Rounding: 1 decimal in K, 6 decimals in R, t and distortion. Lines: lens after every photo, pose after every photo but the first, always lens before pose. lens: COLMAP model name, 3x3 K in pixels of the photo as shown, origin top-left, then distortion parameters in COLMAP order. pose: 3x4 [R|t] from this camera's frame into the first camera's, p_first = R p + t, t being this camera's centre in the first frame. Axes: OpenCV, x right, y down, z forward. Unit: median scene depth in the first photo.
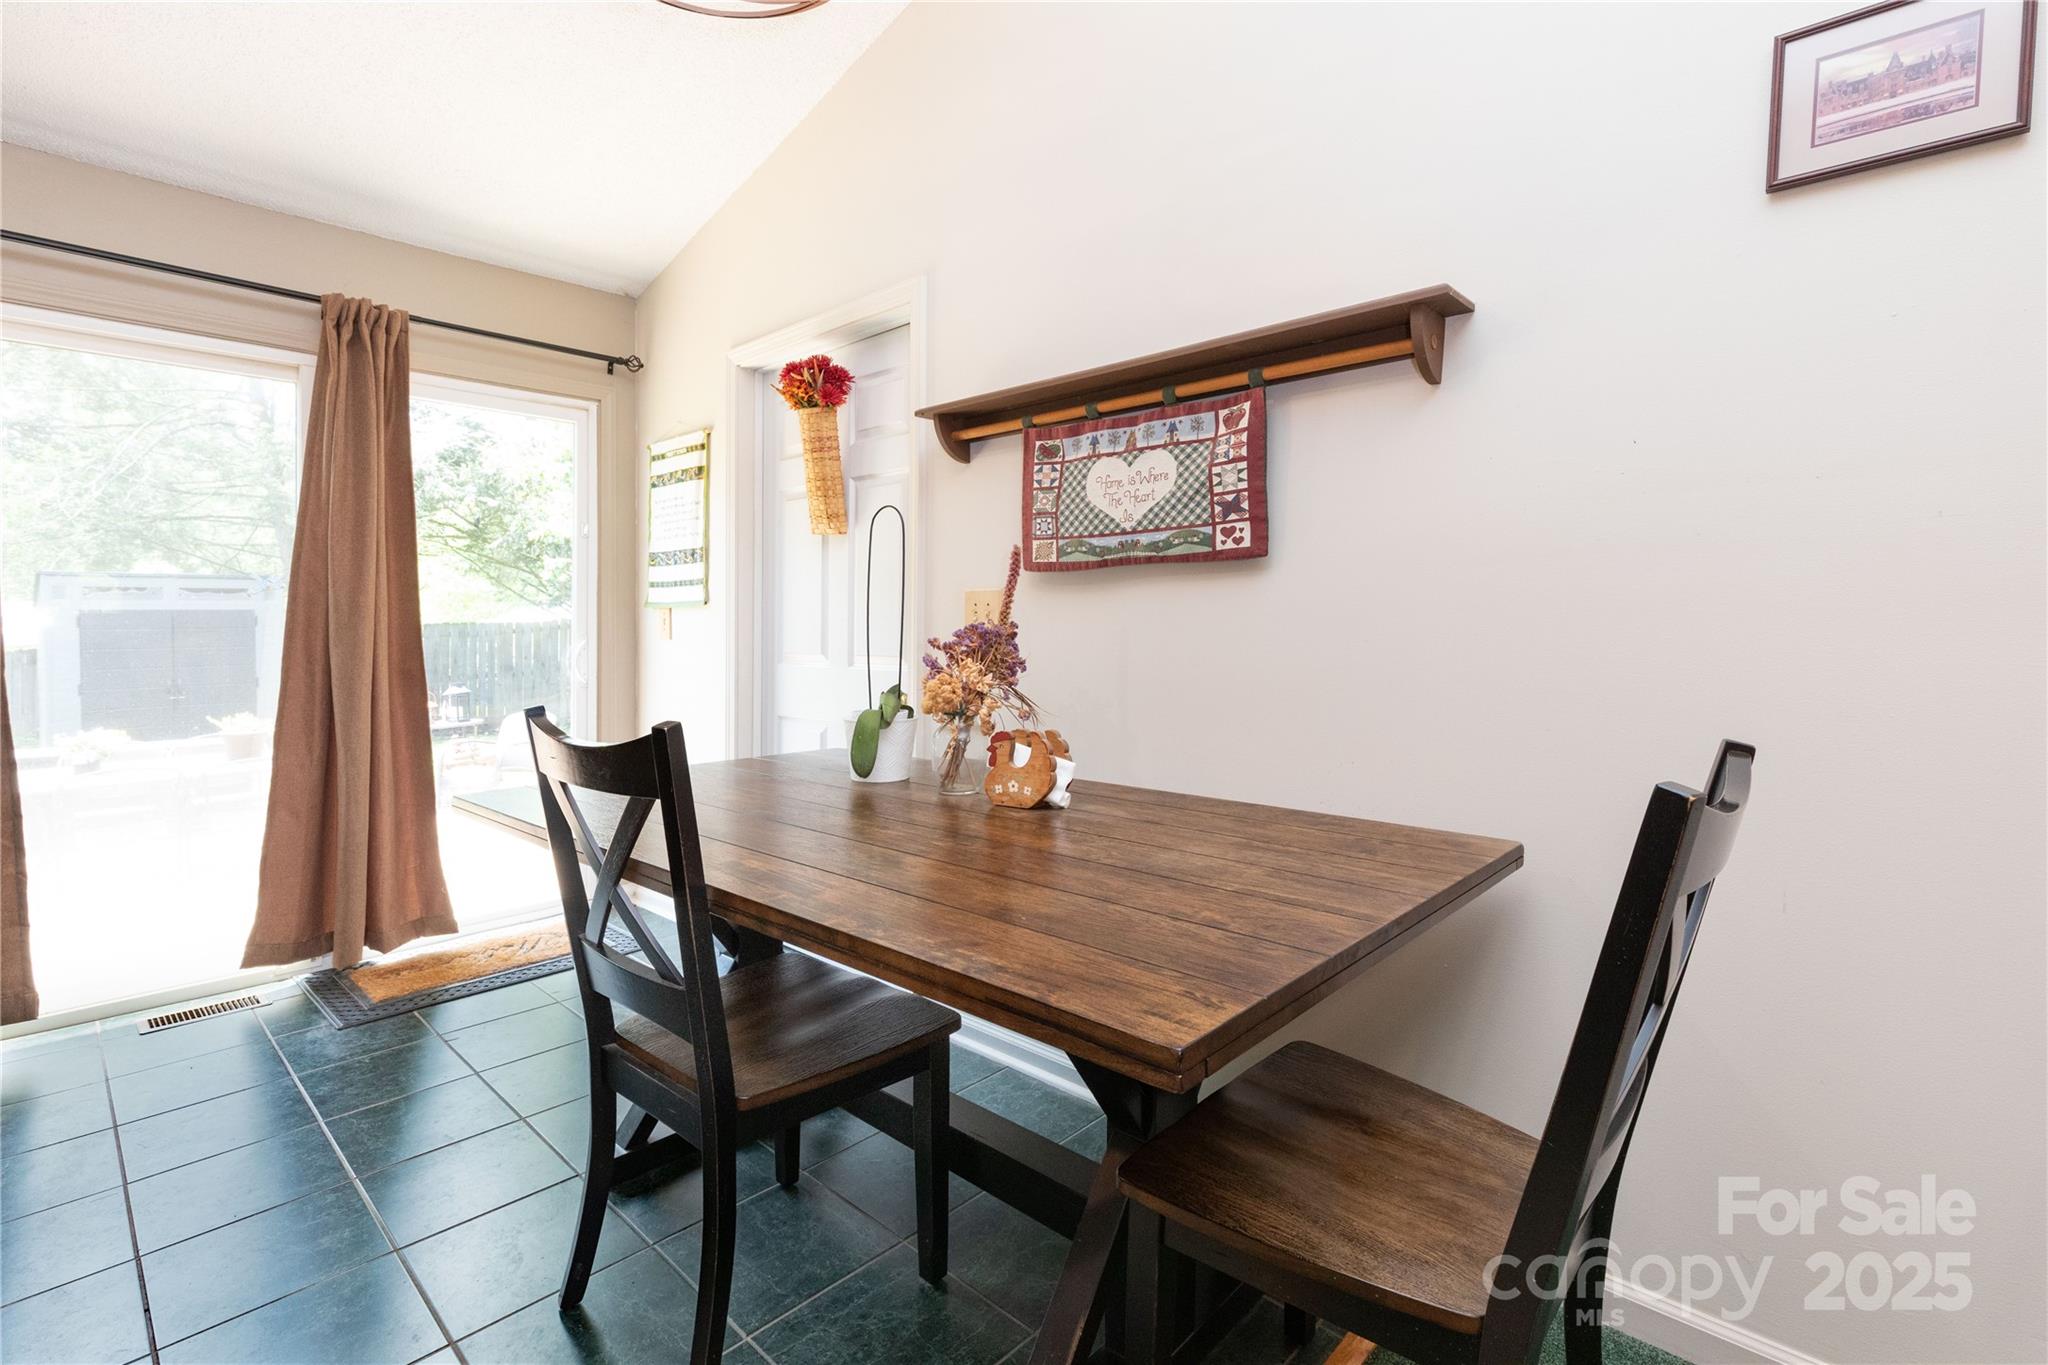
lens RADIAL K [[947.5, 0, 1017.0], [0, 947.5, 634.1], [0, 0, 1]] dist [-0.000618, -0.000030]
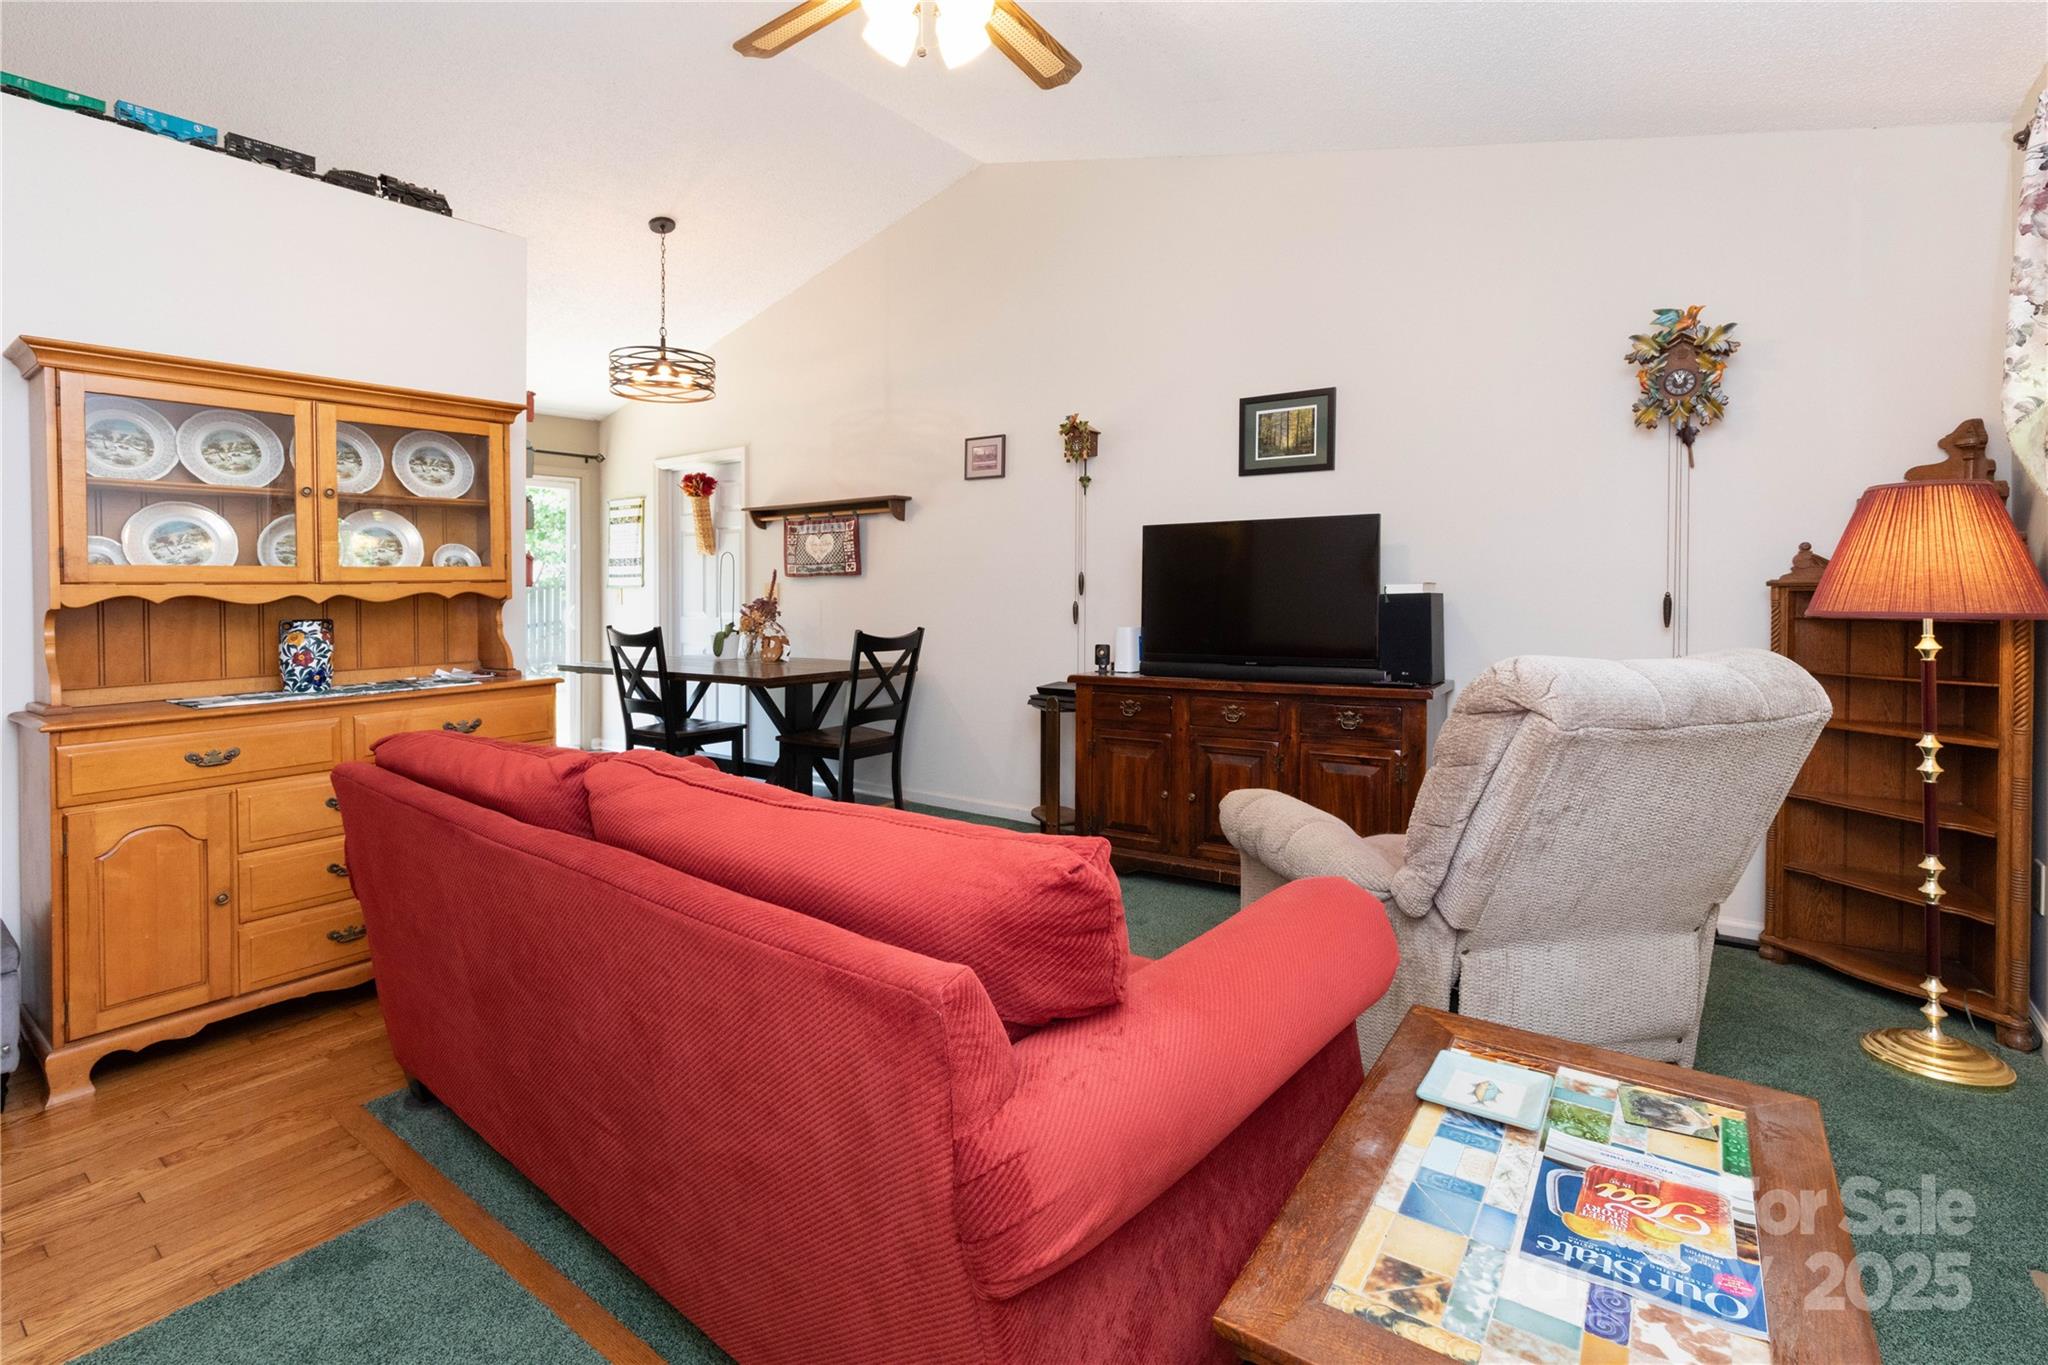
lens RADIAL K [[940.3, 0, 1025.4], [0, 940.3, 598.6], [0, 0, 1]] dist [0.000313, 0.000046]
pose [[0.993493, -0.008793, 0.113554, 0.369415], [0.008567, 0.999960, 0.002475, -0.009101], [-0.113571, -0.001486, 0.993529, -1.600684]]
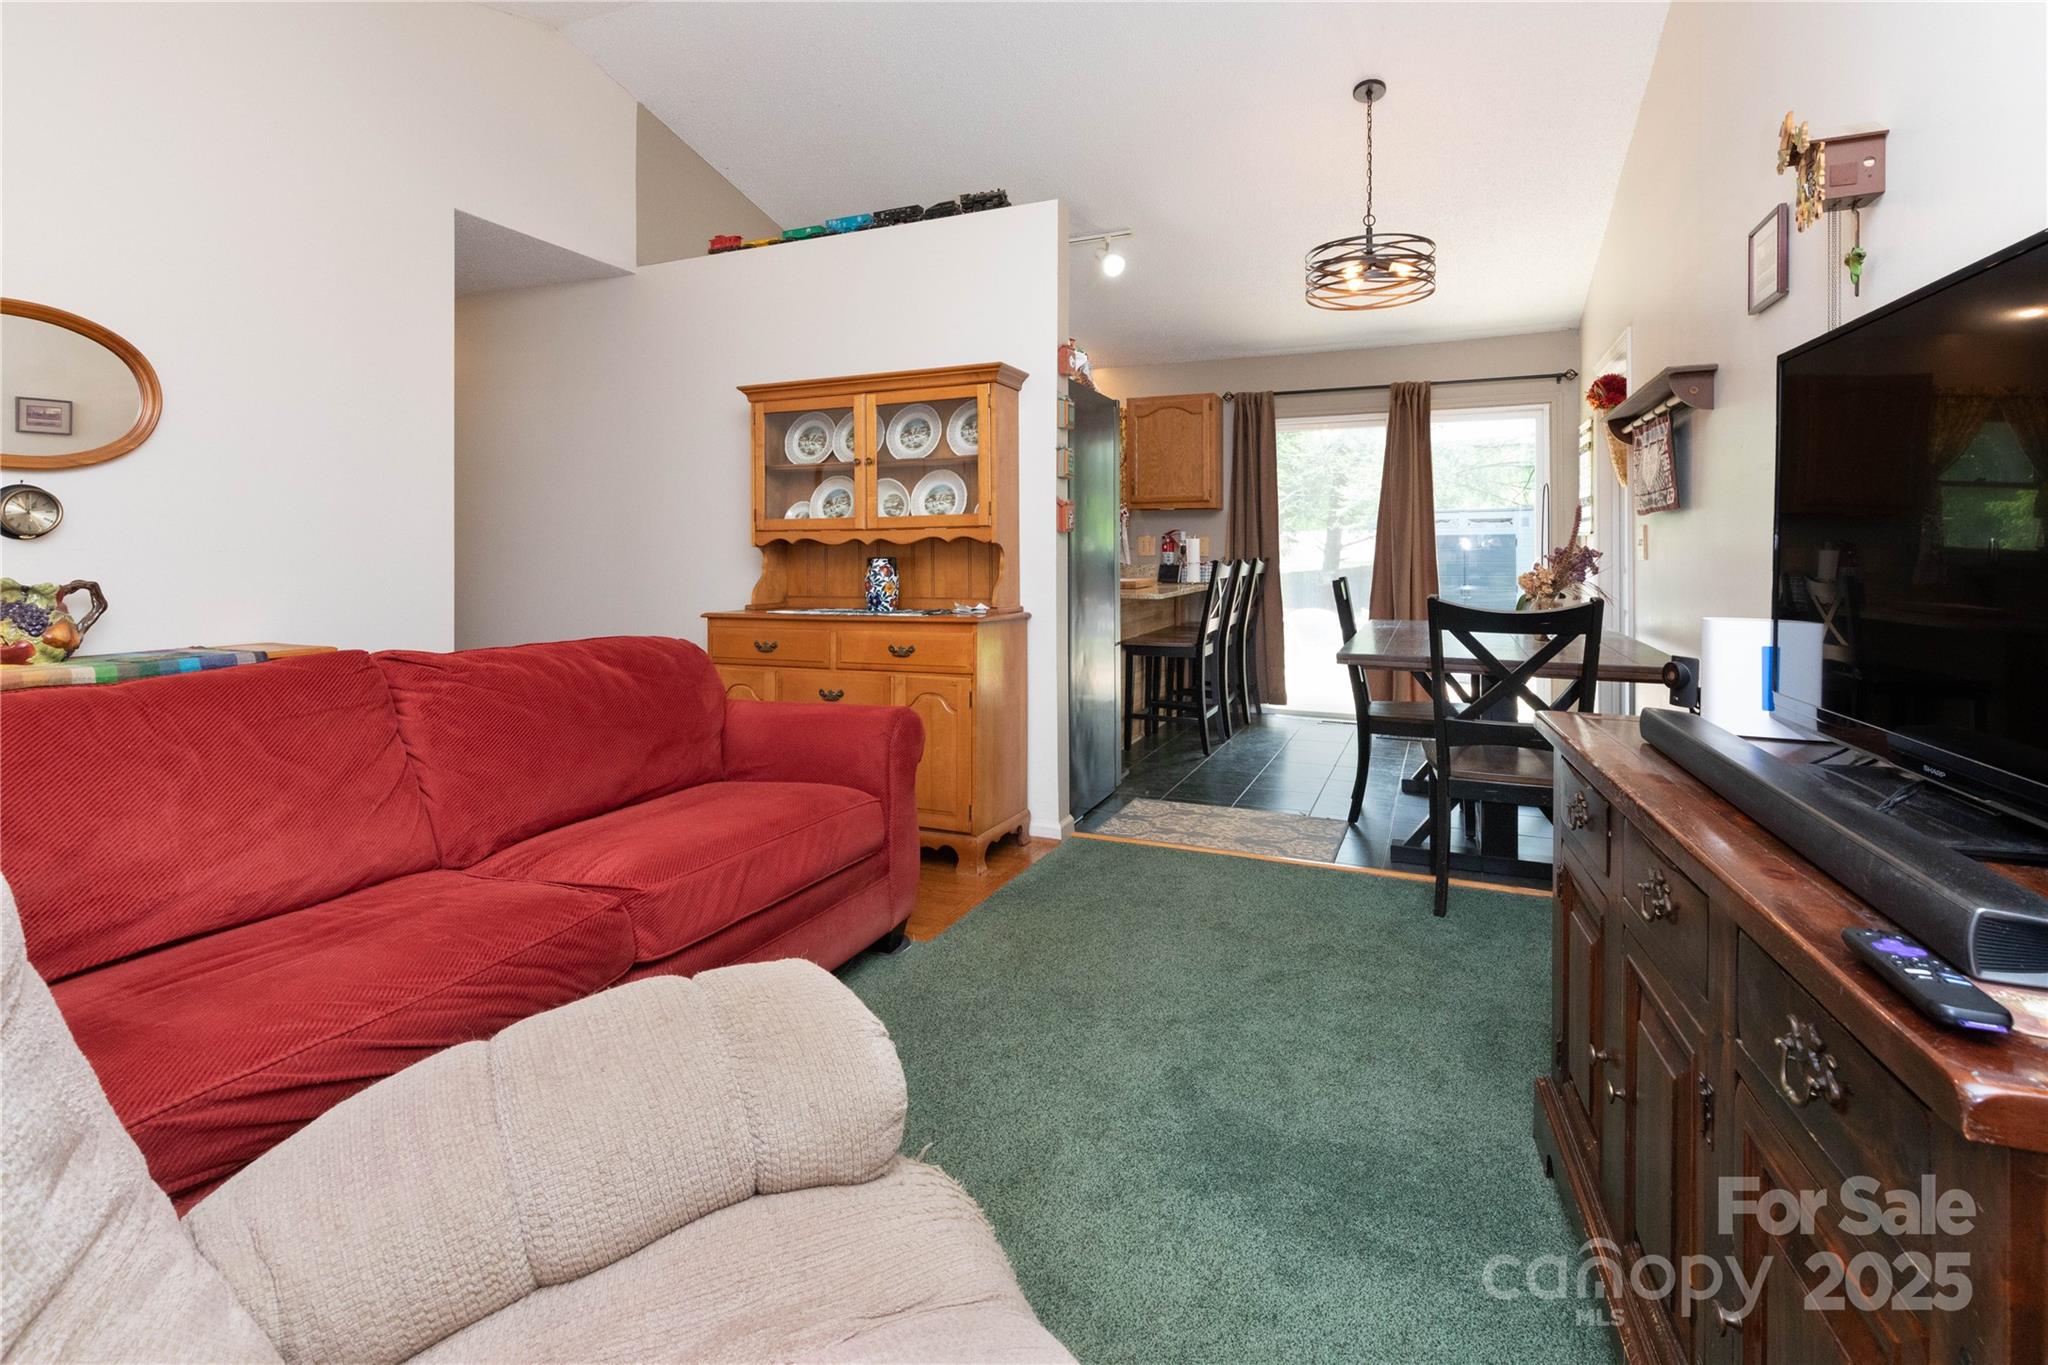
lens RADIAL K [[983.0, 0, 1026.2], [0, 983.0, 531.7], [0, 0, 1]] dist [-0.000880, -0.000094]
pose [[0.340593, -0.013746, -0.940110, 1.295801], [-0.006243, 0.999838, -0.016881, -0.003447], [0.940190, 0.011619, 0.340452, -0.592642]]
